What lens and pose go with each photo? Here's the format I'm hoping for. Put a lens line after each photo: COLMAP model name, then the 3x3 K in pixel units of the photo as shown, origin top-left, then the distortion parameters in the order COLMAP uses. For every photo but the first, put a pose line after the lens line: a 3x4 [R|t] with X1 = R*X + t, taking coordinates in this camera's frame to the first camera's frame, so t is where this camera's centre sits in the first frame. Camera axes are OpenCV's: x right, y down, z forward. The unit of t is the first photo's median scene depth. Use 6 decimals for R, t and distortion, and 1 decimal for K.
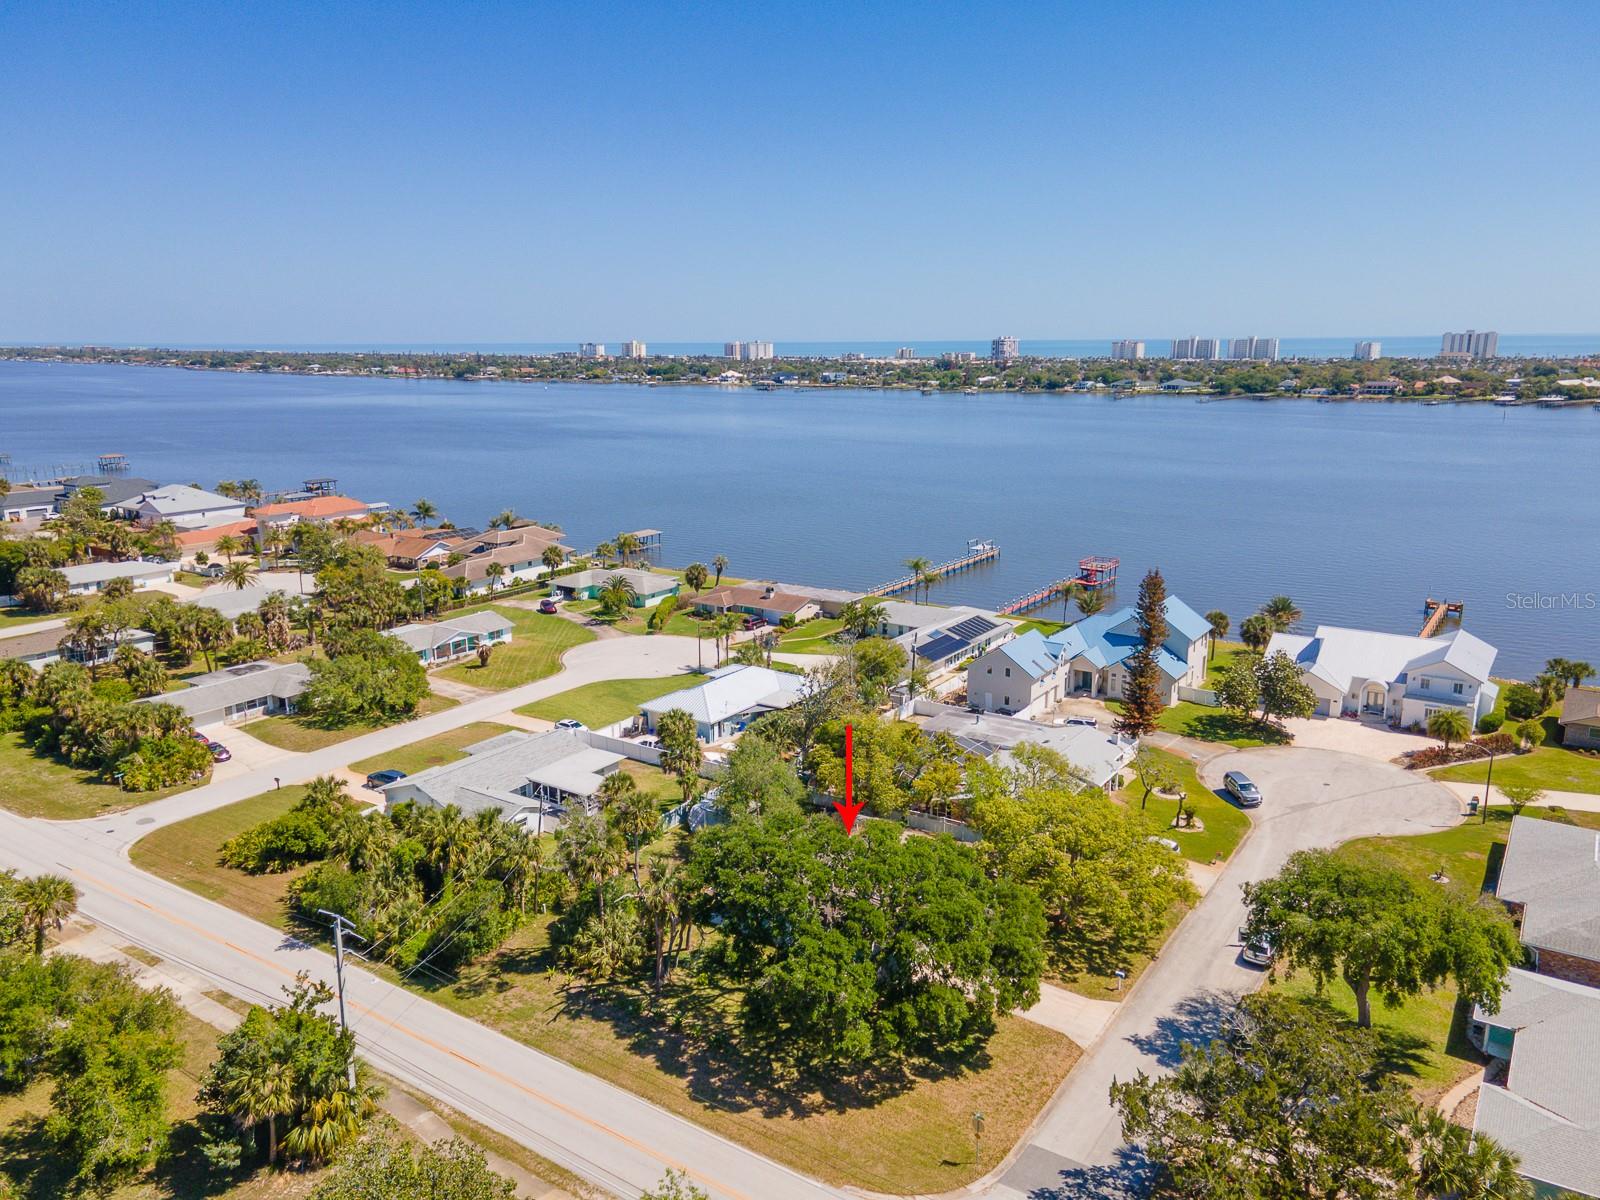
lens RADIAL K [[1173.2, 0, 806.4], [0, 1173.2, 559.5], [0, 0, 1]] dist [0.038013, 0.011561]
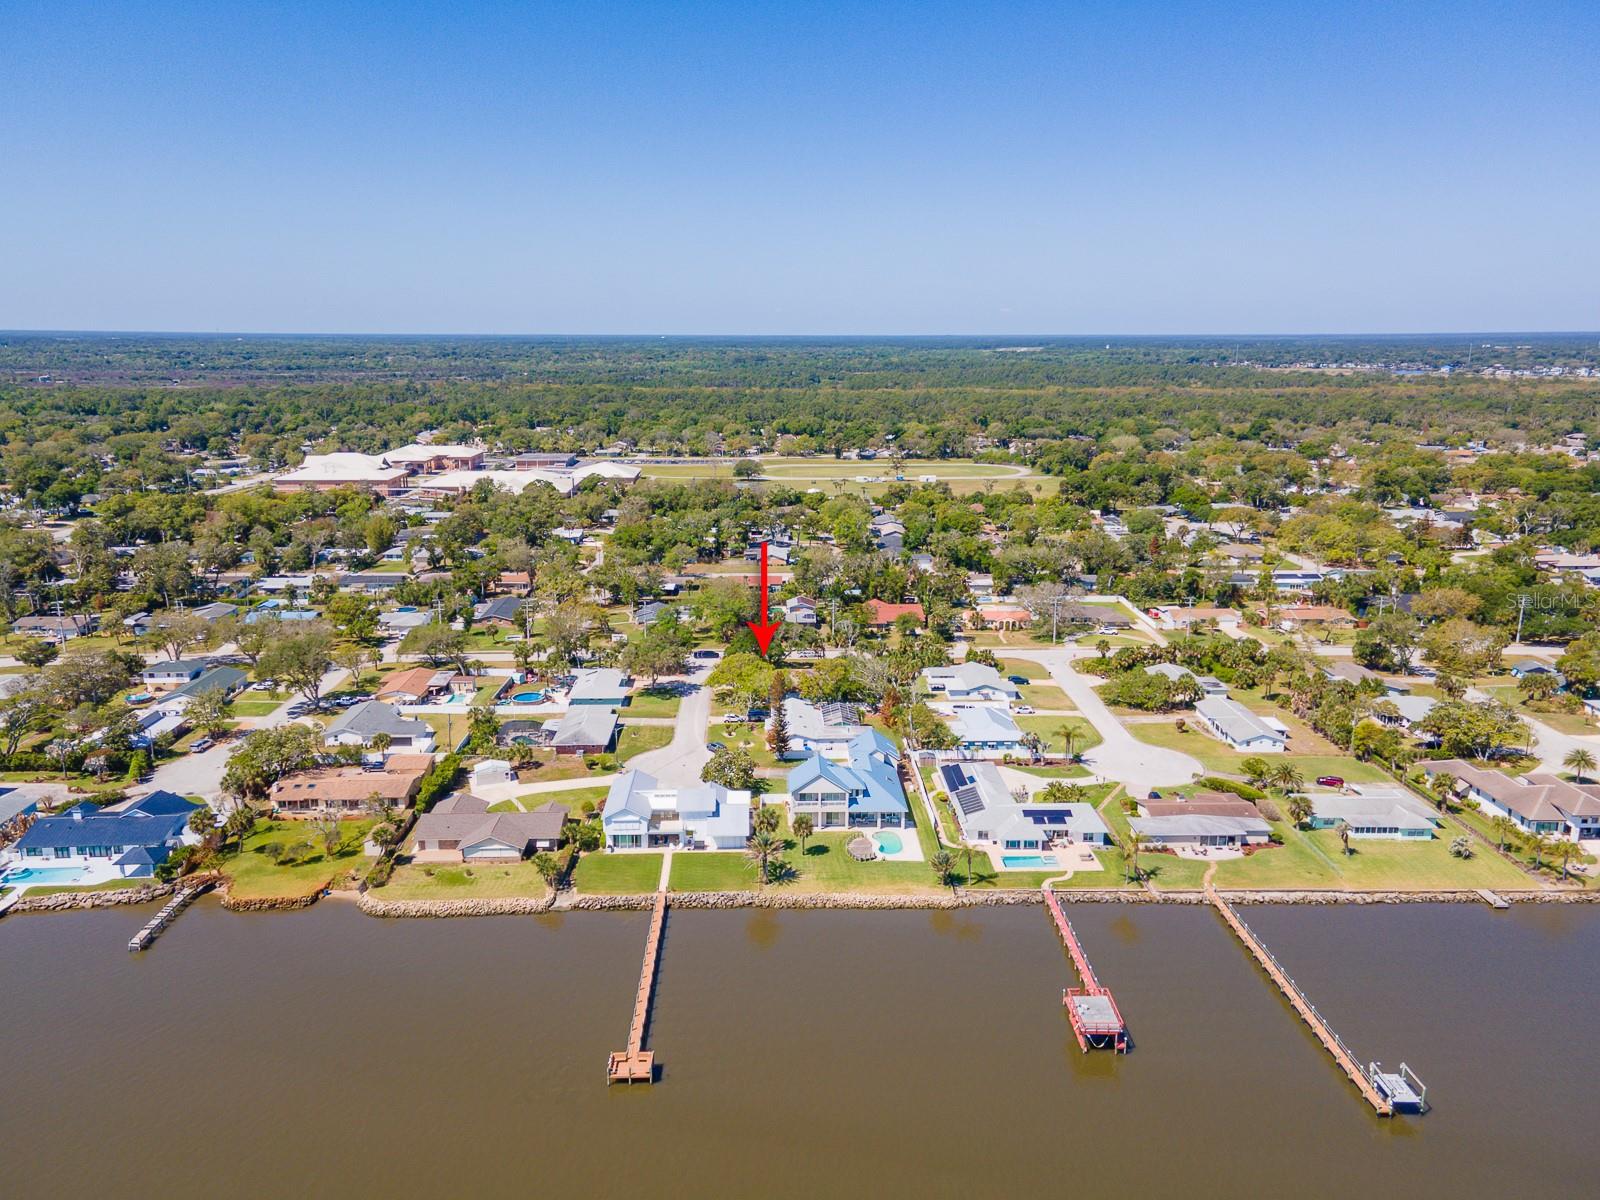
lens RADIAL K [[1169.5, 0, 788.4], [0, 1169.5, 597.4], [0, 0, 1]] dist [0.039168, 0.010390]
pose [[-0.817939, 0.132910, -0.559741, 1.081731], [-0.099155, 0.925819, 0.364729, -0.639542], [0.566696, 0.353827, -0.744085, 1.955174]]
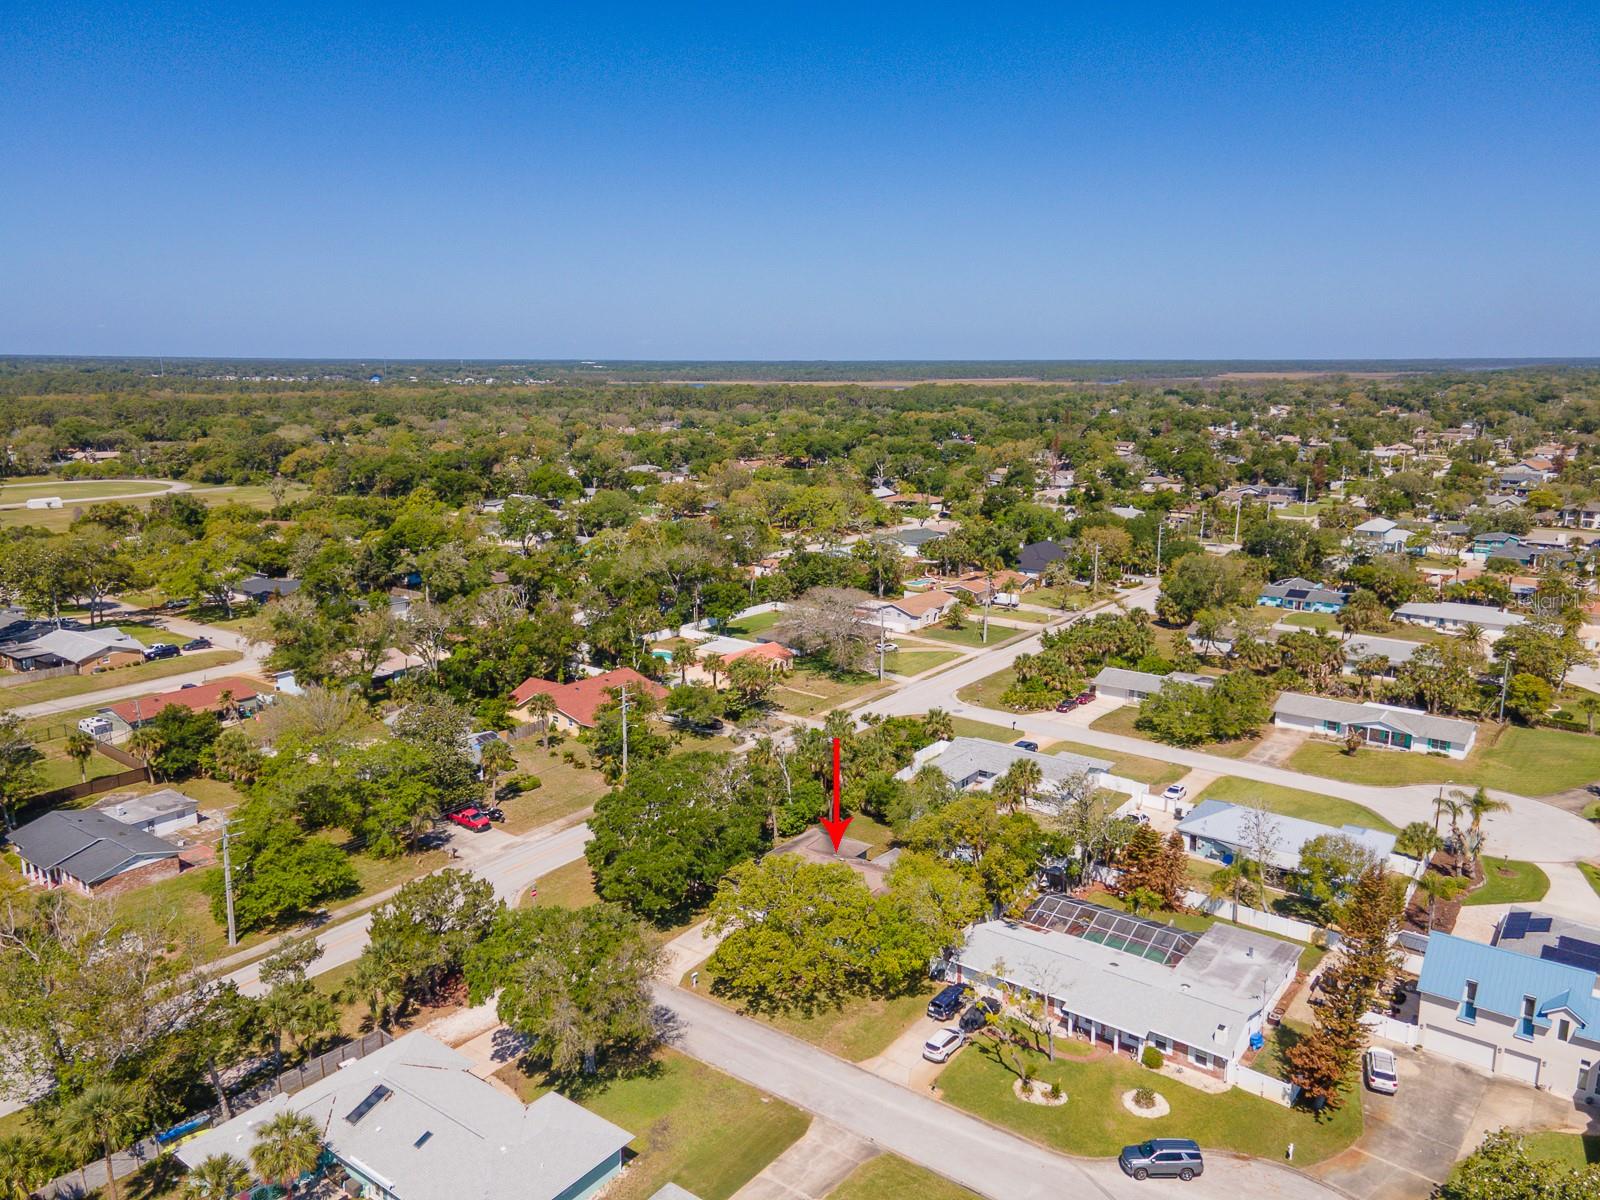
lens RADIAL K [[1173.2, 0, 806.4], [0, 1173.2, 559.5], [0, 0, 1]] dist [0.038013, 0.011561]
pose [[-0.048288, 0.172807, -0.983771, 0.777836], [-0.185131, 0.966306, 0.178826, -0.180262], [0.981527, 0.190762, -0.014669, 0.570758]]
